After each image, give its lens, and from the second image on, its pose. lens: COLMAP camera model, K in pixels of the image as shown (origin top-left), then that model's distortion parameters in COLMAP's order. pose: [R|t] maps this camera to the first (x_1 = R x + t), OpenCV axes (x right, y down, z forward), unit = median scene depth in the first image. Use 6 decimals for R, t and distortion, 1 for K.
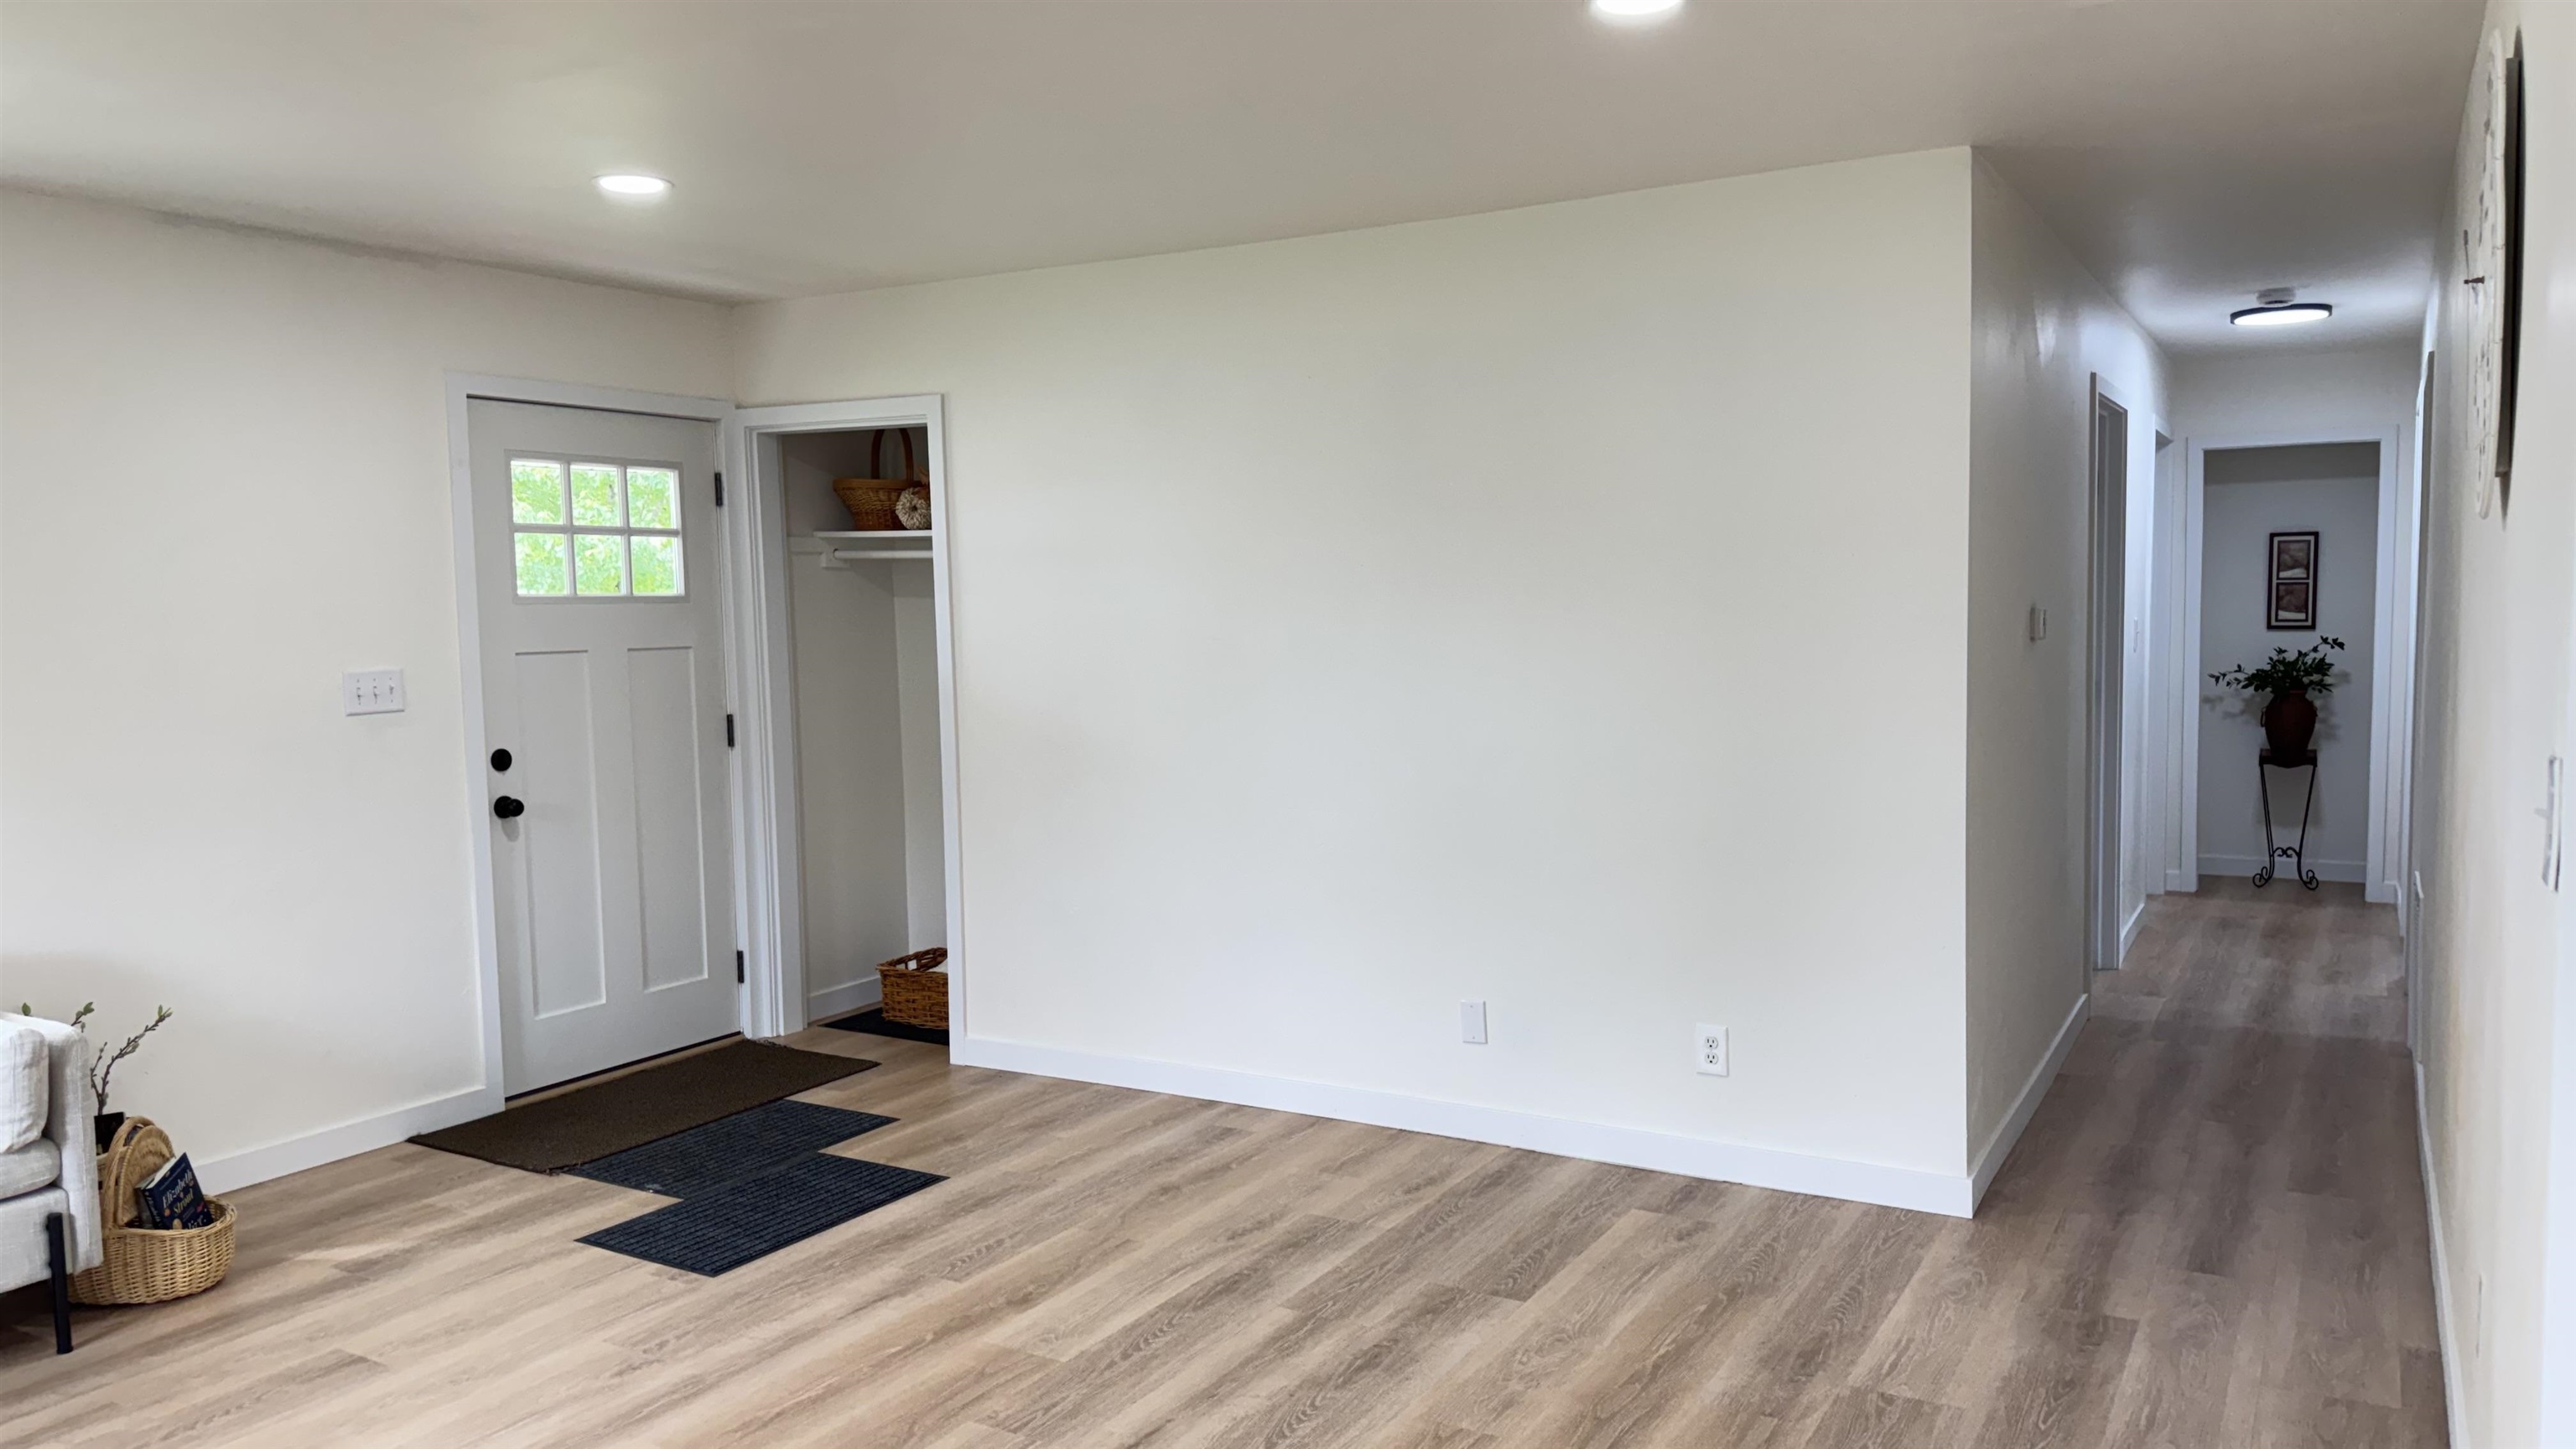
lens RADIAL K [[1828.6, 0, 1293.0], [0, 1828.6, 731.4], [0, 0, 1]] dist [0.004316, 0.000061]
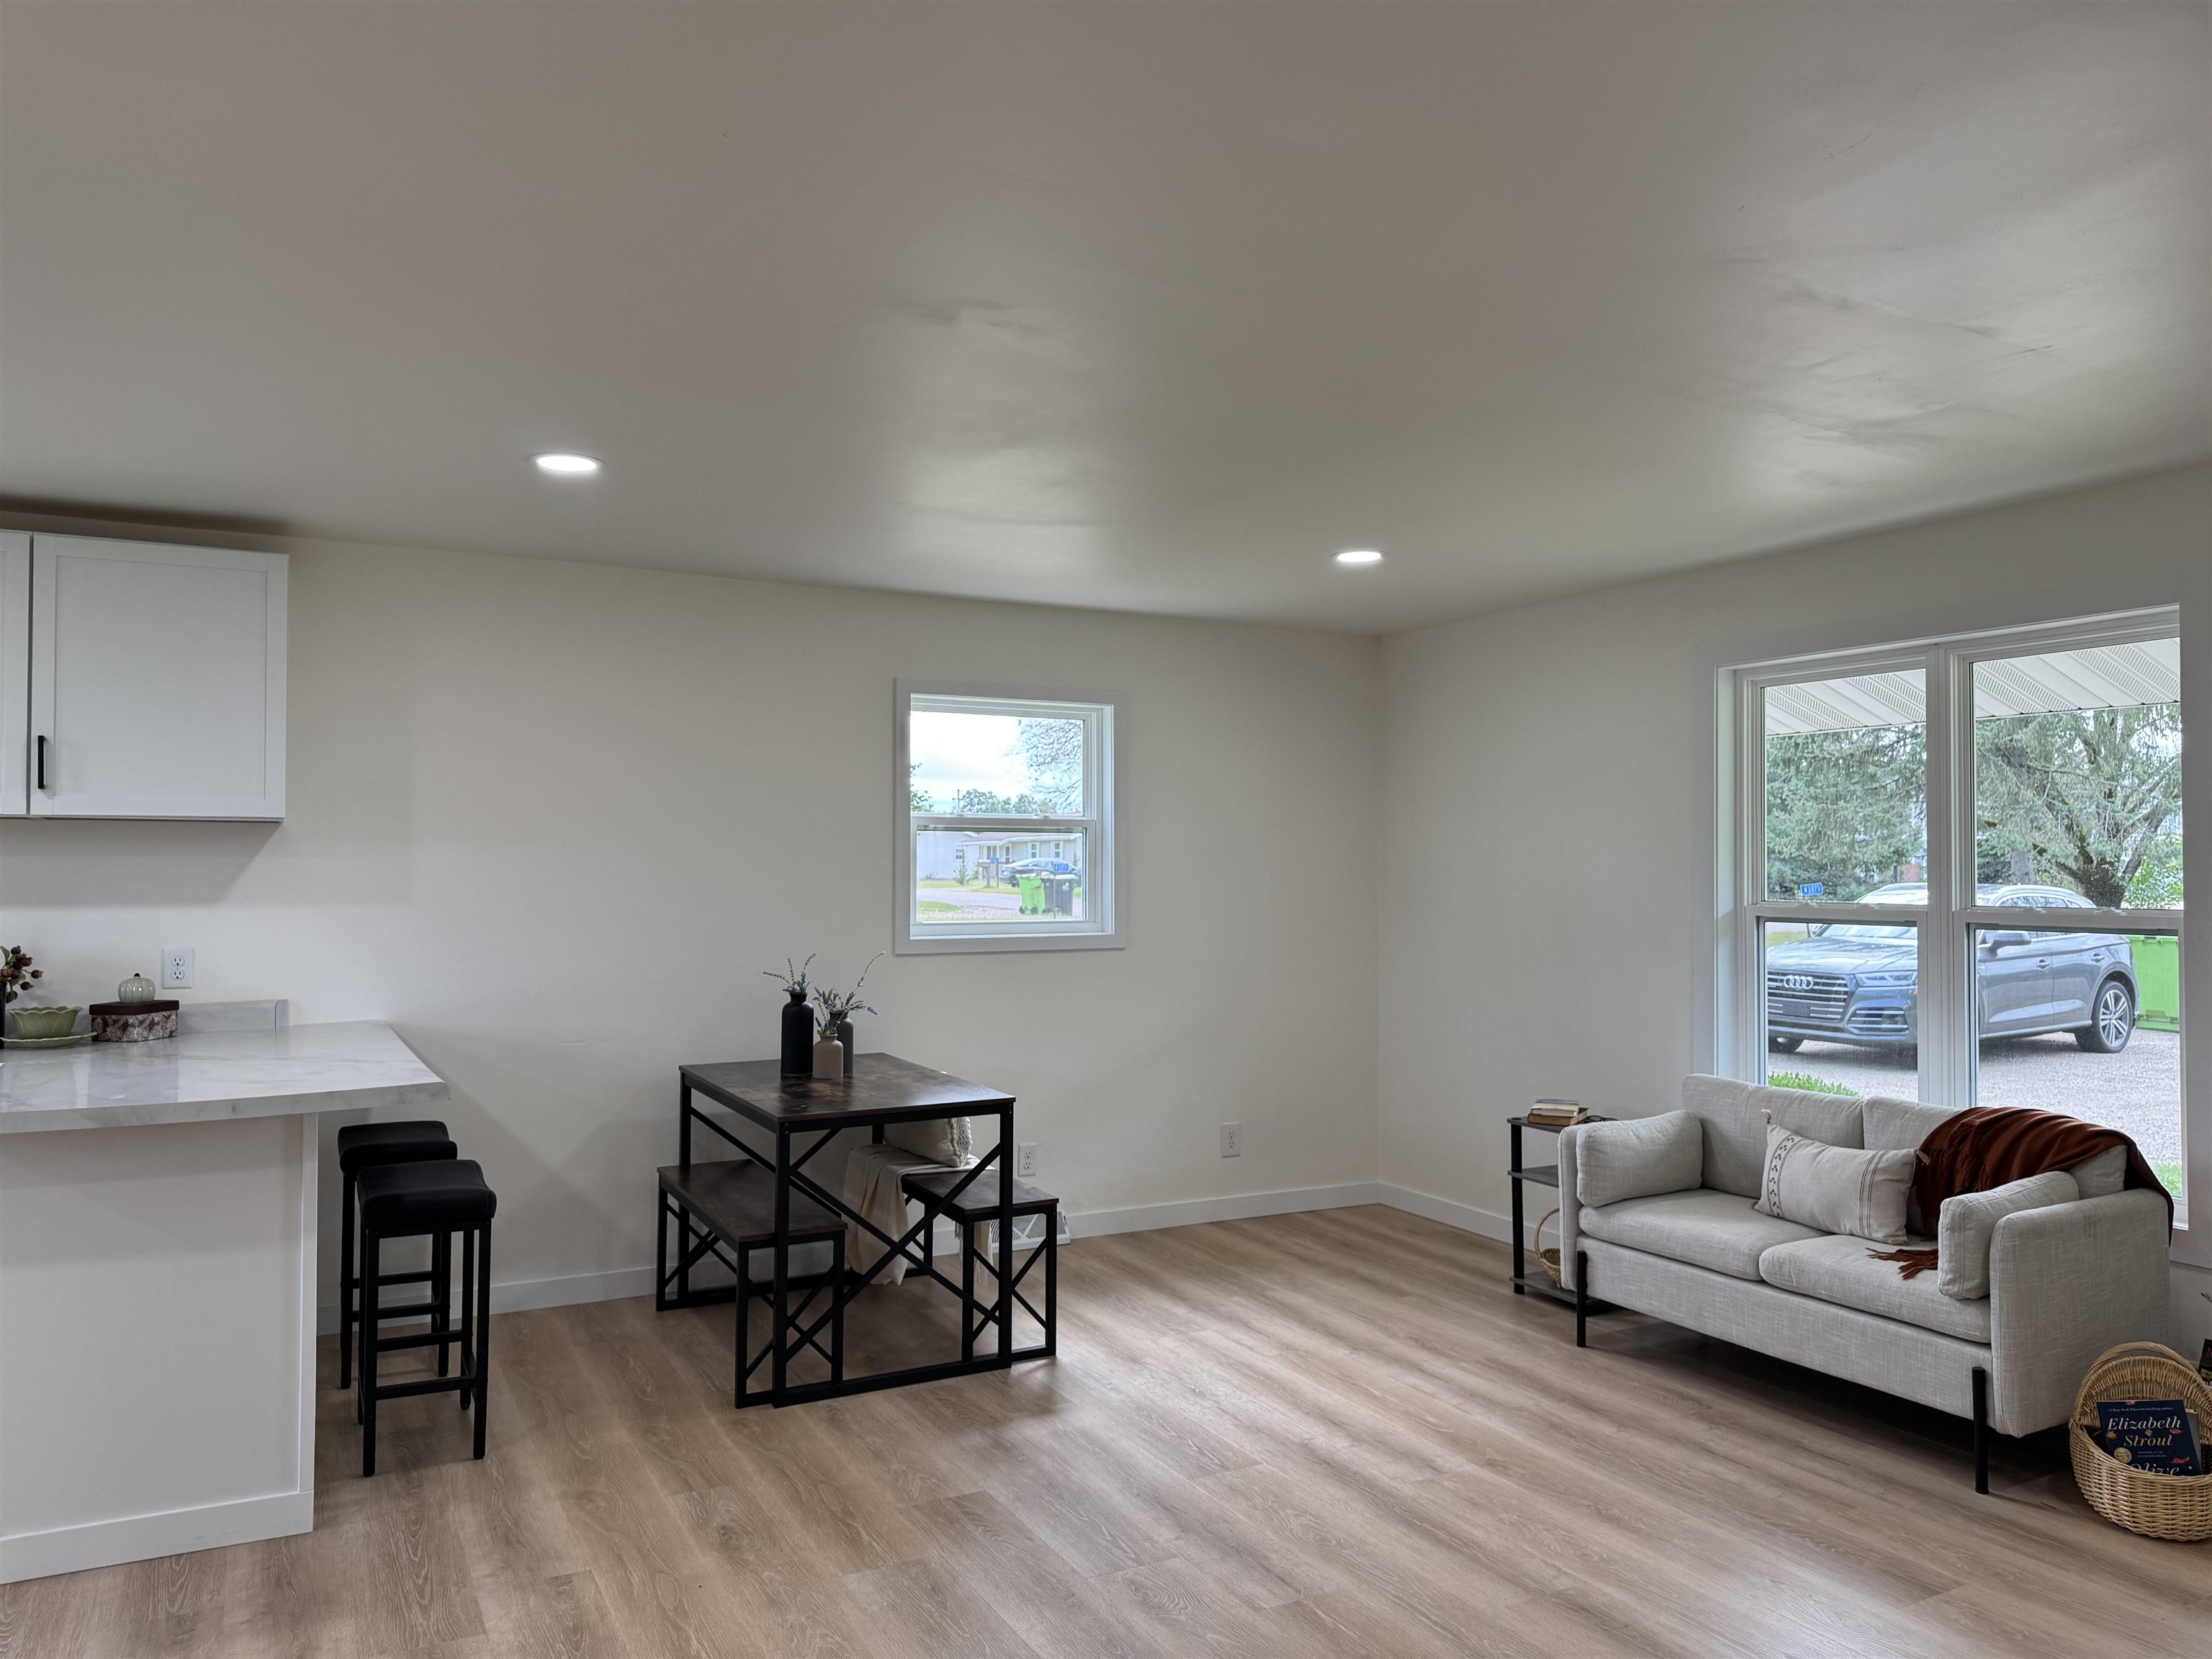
lens RADIAL K [[1566.5, 0, 1095.5], [0, 1566.5, 820.9], [0, 0, 1]] dist [0.056112, -0.061169]
pose [[-0.527771, -0.009152, -0.849337, 0.475453], [-0.053438, 0.998319, 0.022449, -0.075261], [0.847704, 0.057235, -0.527373, 1.034694]]
